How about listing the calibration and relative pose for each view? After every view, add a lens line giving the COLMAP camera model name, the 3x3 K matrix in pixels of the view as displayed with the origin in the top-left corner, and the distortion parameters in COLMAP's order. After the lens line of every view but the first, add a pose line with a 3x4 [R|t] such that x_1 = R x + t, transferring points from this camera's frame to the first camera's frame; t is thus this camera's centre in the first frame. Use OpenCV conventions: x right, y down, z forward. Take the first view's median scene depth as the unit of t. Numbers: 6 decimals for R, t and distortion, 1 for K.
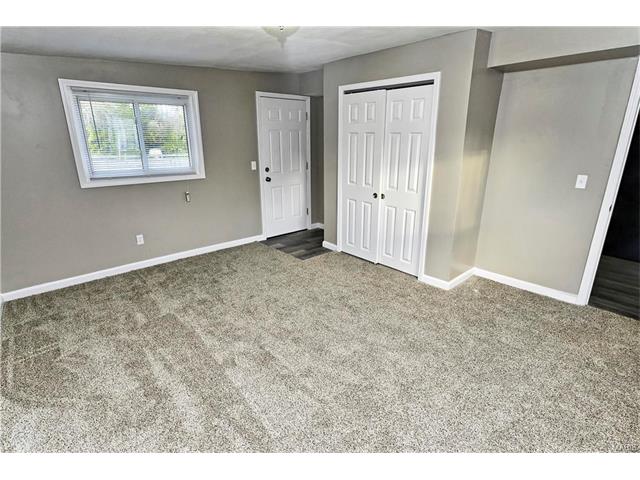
lens RADIAL K [[323.1, 0, 321.9], [0, 323.1, 240.1], [0, 0, 1]] dist [-0.005067, -0.000857]
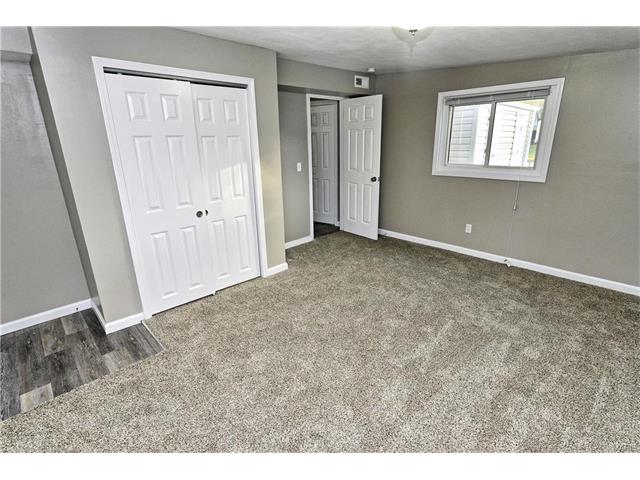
lens RADIAL K [[323.1, 0, 321.9], [0, 323.1, 240.1], [0, 0, 1]] dist [-0.005067, -0.000857]
pose [[-0.035056, -0.286979, 0.957295, -0.684124], [0.339222, 0.897599, 0.281505, -0.218248], [-0.940053, 0.334604, 0.065883, 0.739191]]
